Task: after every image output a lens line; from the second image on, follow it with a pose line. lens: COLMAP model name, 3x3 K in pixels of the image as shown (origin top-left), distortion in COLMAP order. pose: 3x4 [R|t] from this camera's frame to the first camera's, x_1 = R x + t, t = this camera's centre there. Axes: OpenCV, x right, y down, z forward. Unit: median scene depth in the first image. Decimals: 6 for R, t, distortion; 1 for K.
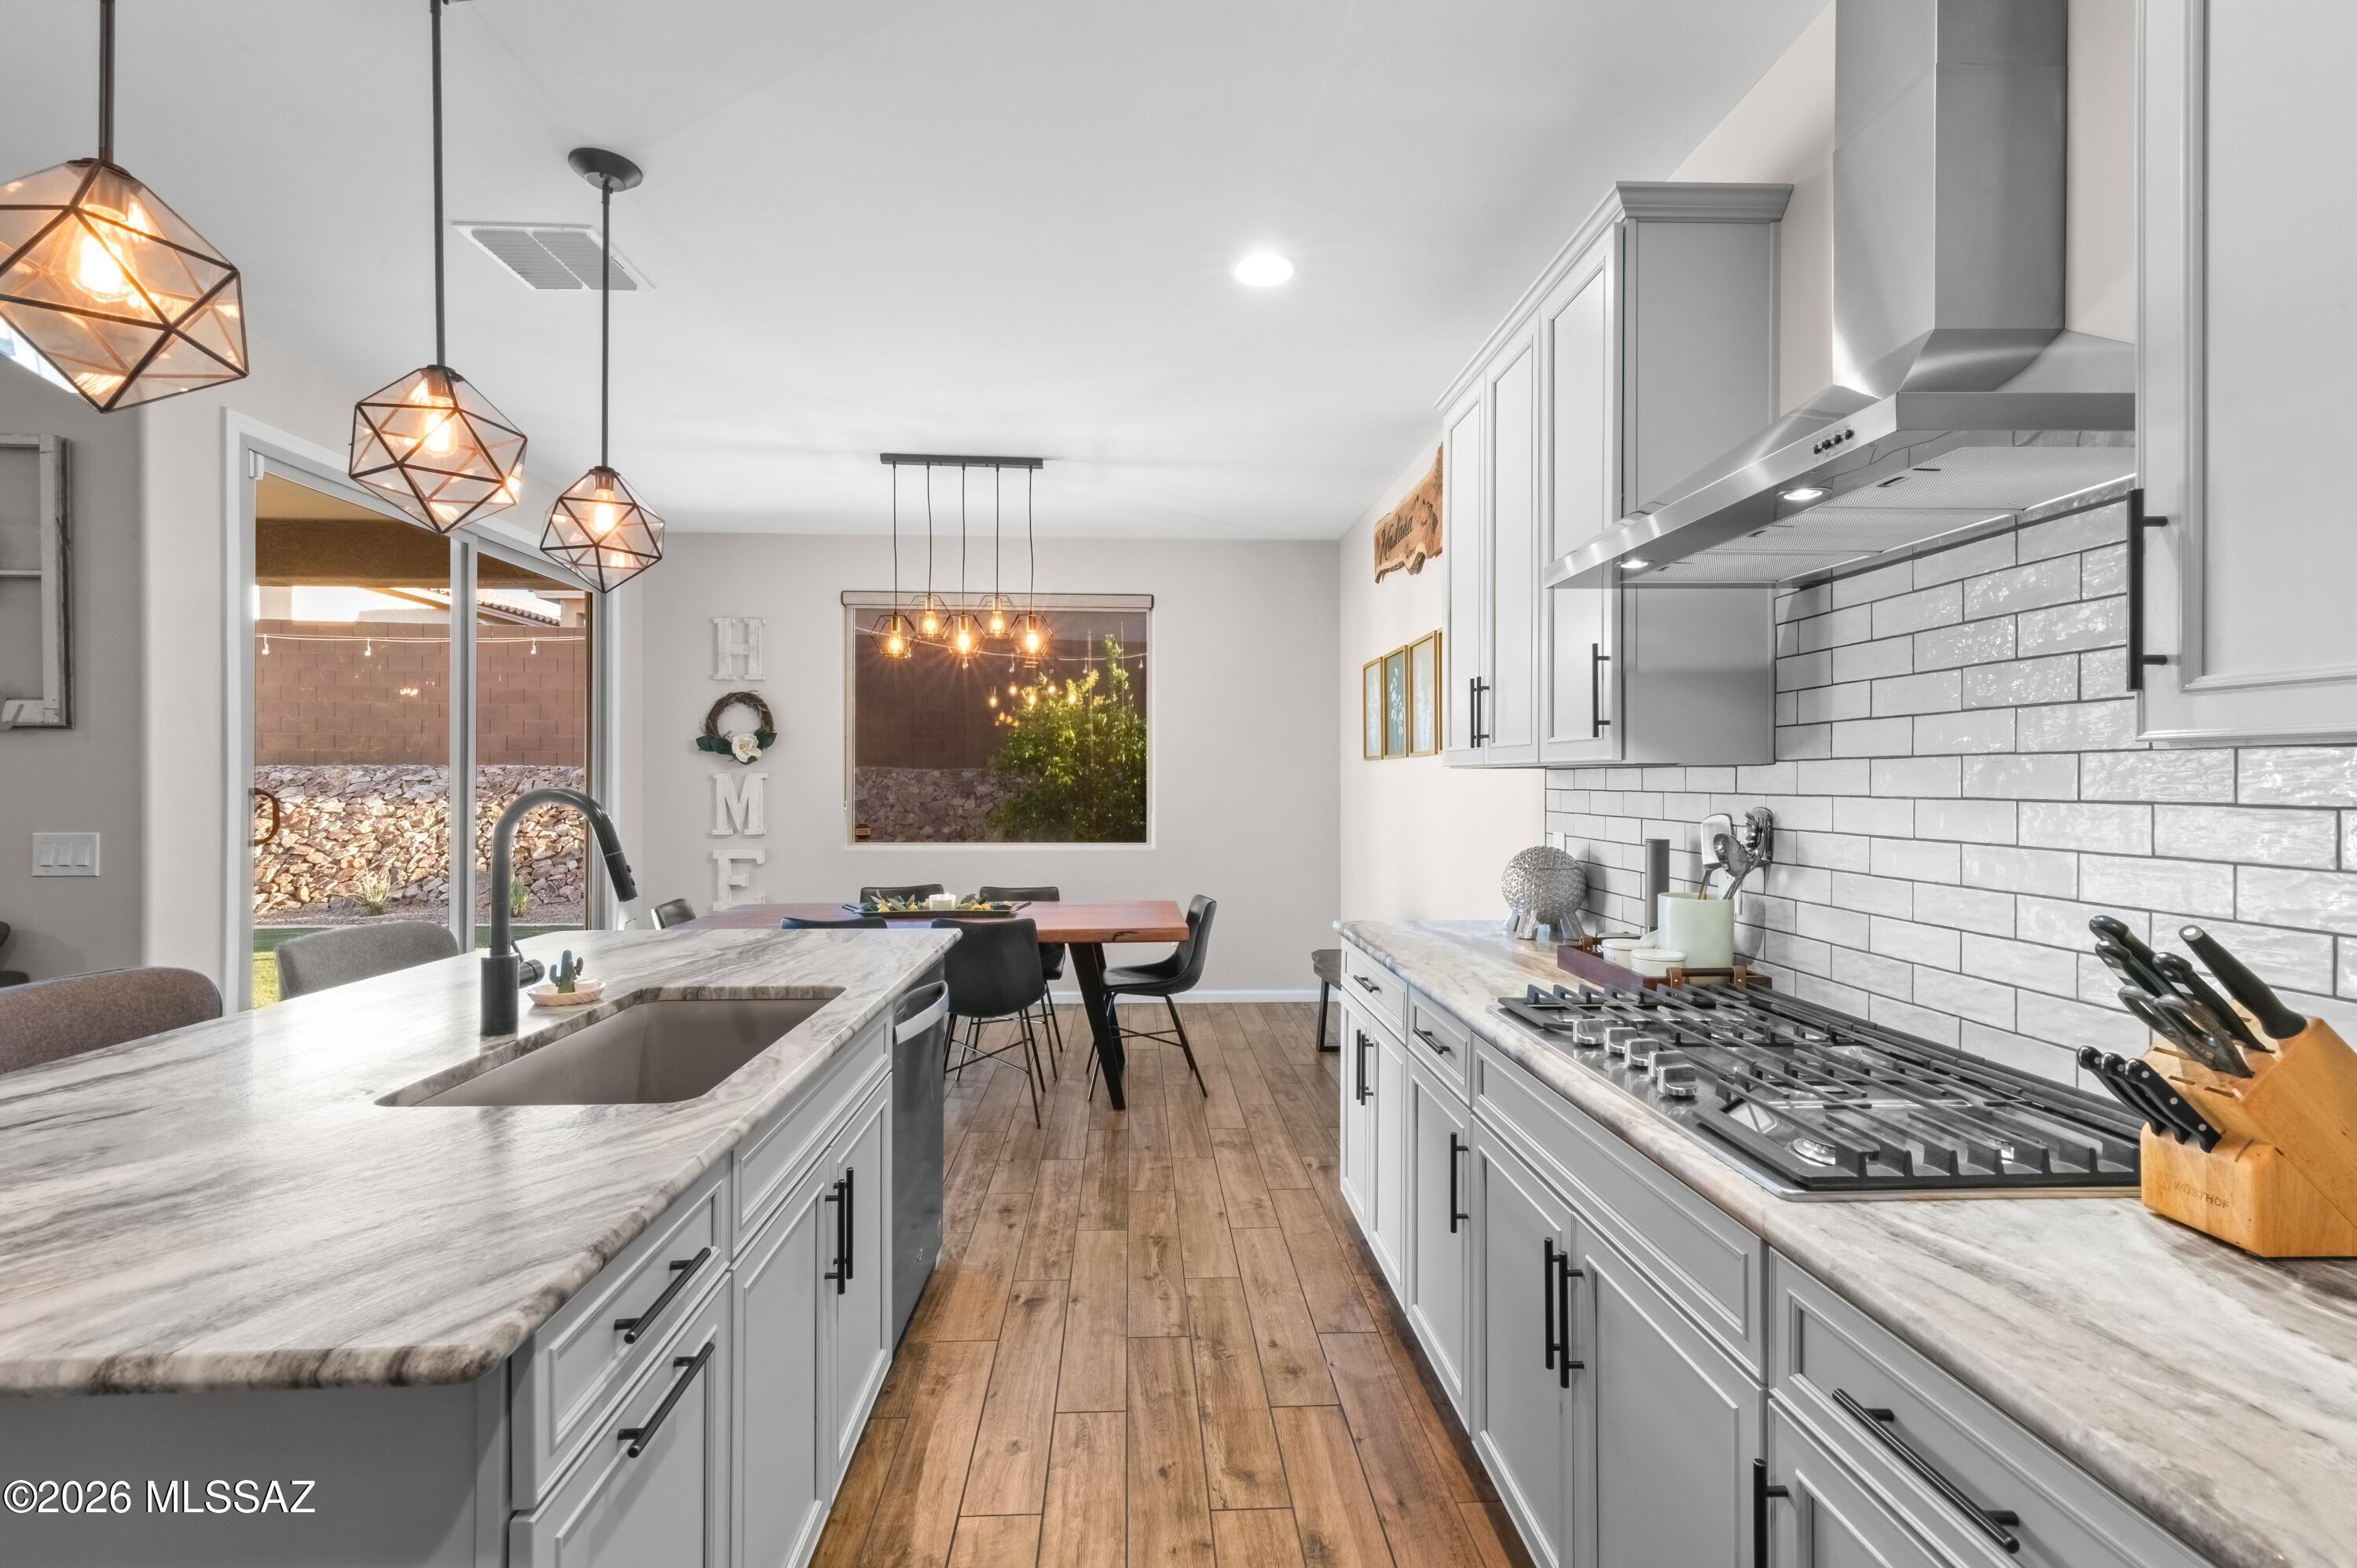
lens RADIAL K [[1086.9, 0, 1177.3], [0, 1086.9, 775.1], [0, 0, 1]] dist [0.013622, 0.000524]
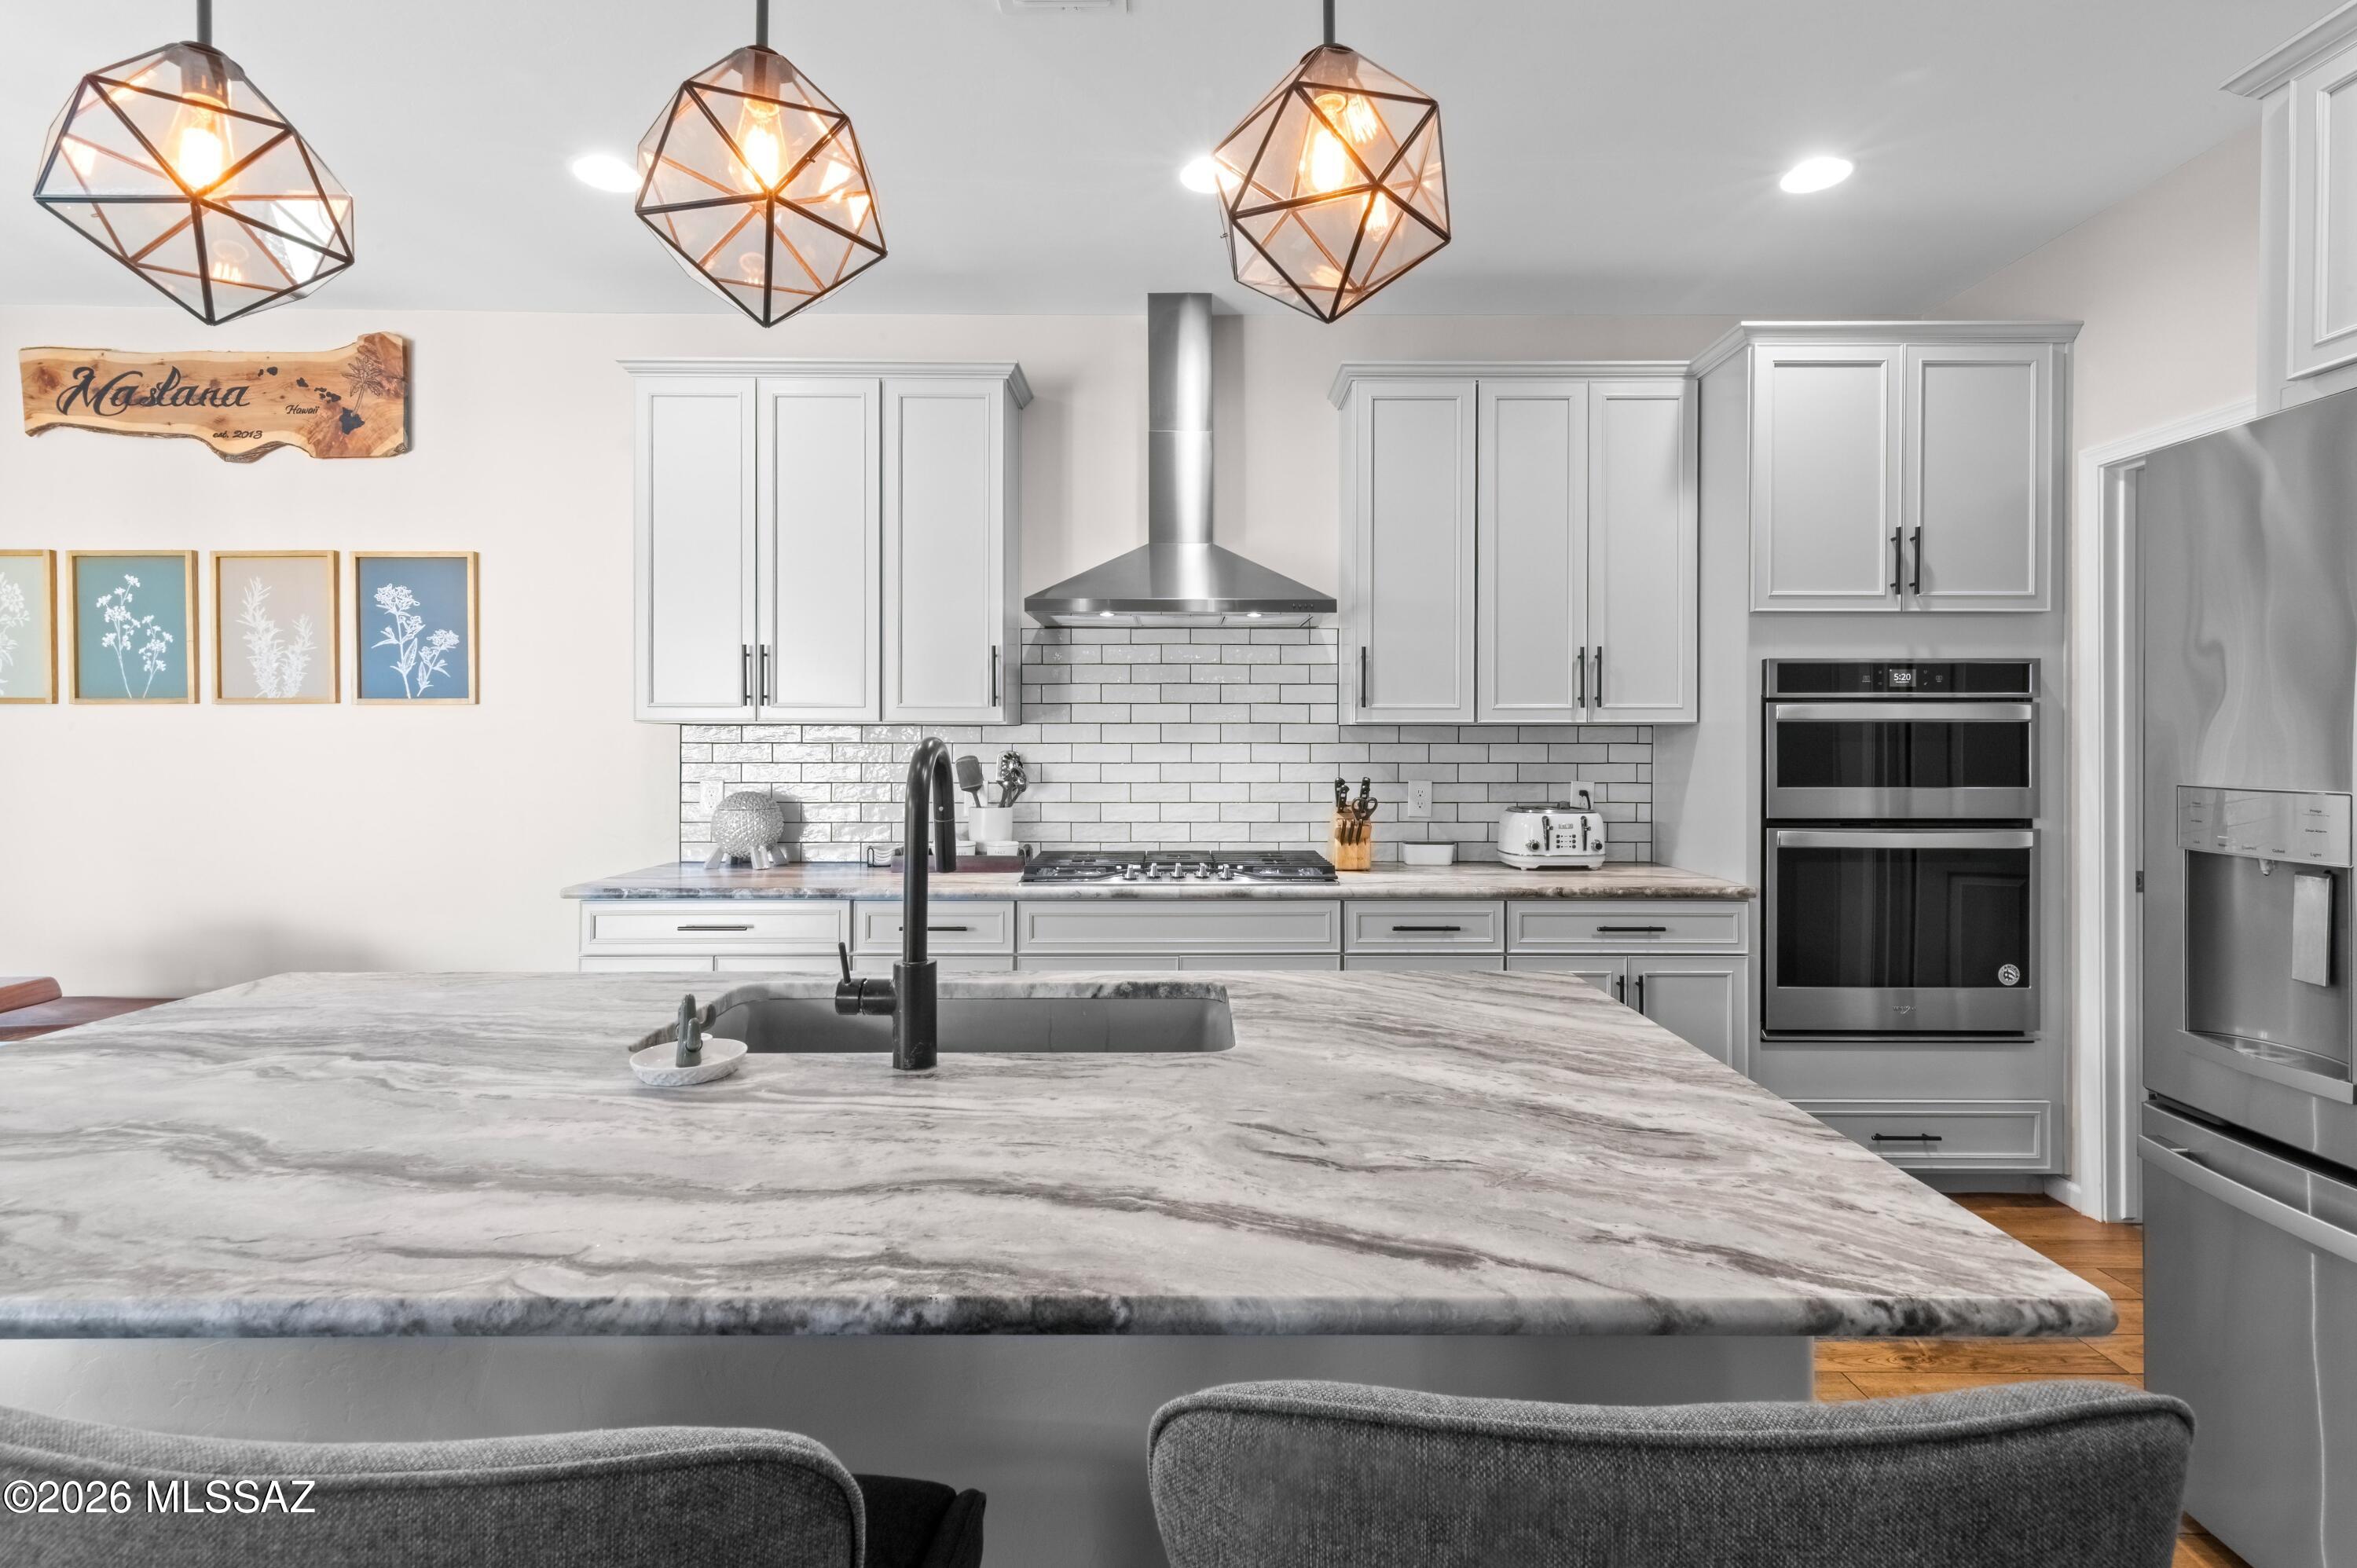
lens RADIAL K [[1086.9, 0, 1198.7], [0, 1086.9, 744.4], [0, 0, 1]] dist [0.013622, 0.000524]
pose [[0.033493, -0.007787, 0.999409, -0.465410], [-0.004227, 0.999960, 0.007933, 0.002128], [-0.999430, -0.004490, 0.033458, 0.269137]]
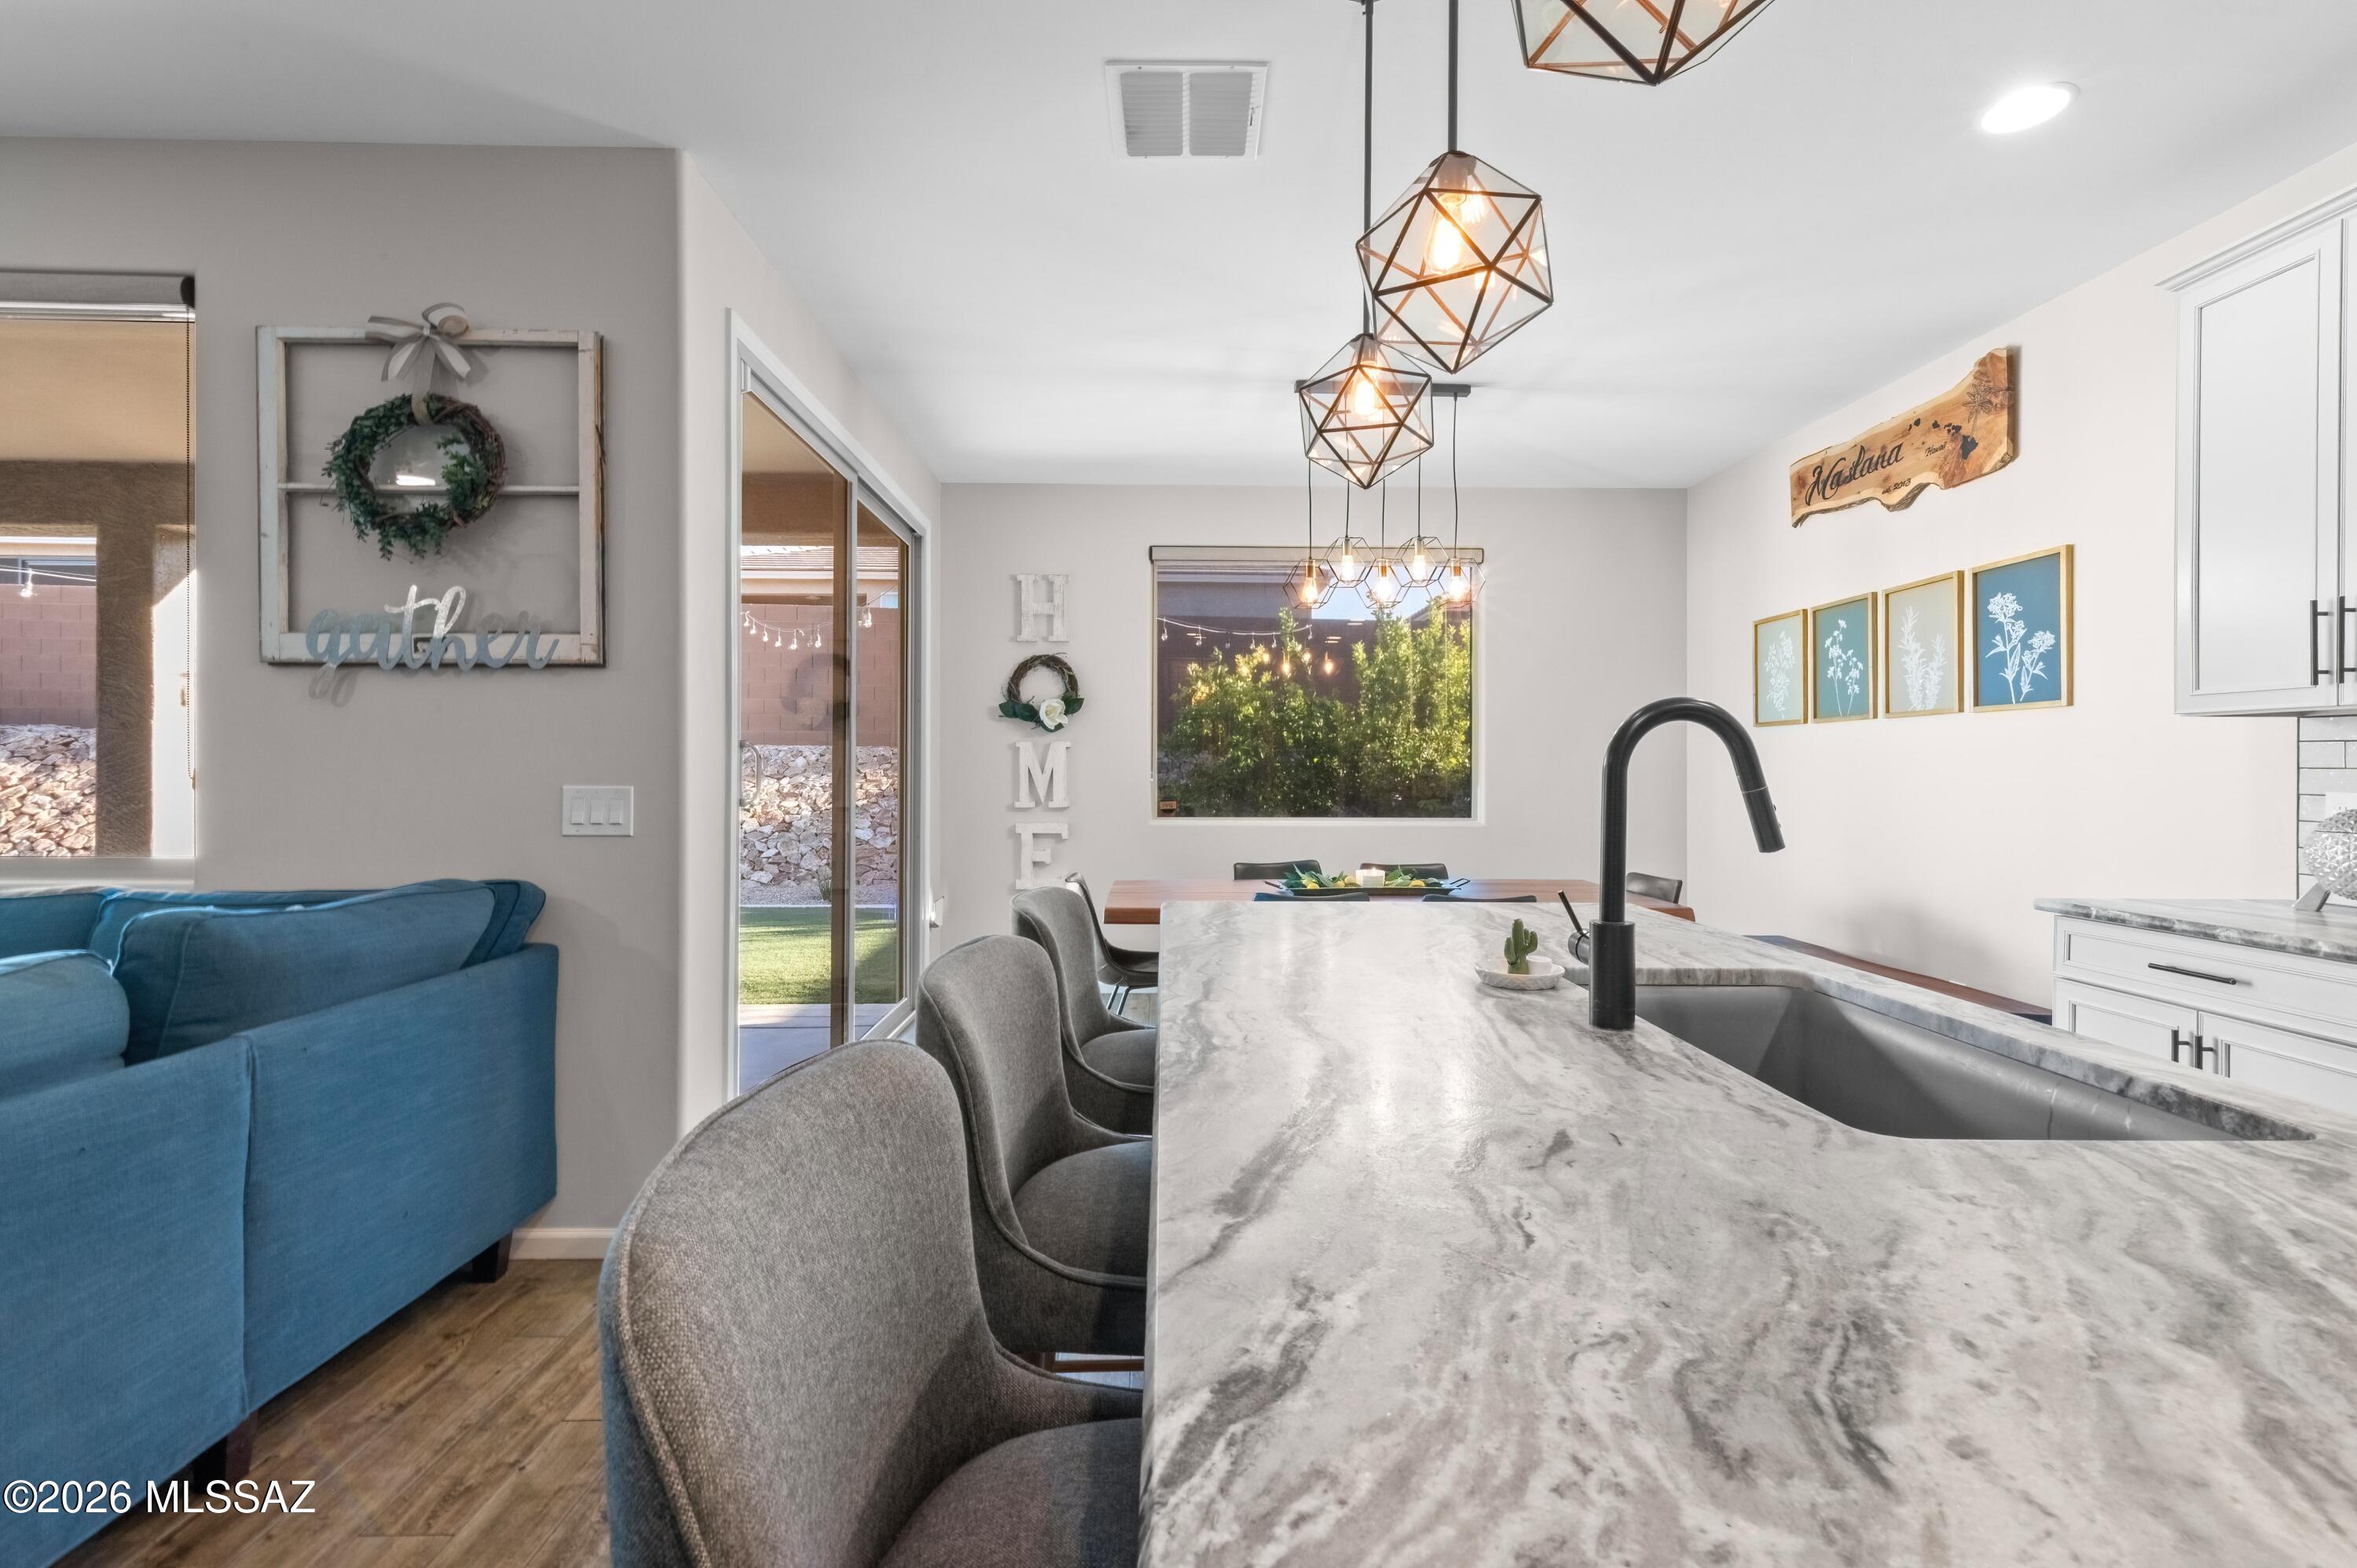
lens RADIAL K [[1086.9, 0, 1176.7], [0, 1086.9, 765.2], [0, 0, 1]] dist [0.013622, 0.000524]
pose [[0.999643, 0.001981, -0.026647, -0.304320], [-0.001931, 0.999996, 0.001891, 0.019104], [0.026650, -0.001839, 0.999643, 0.083200]]
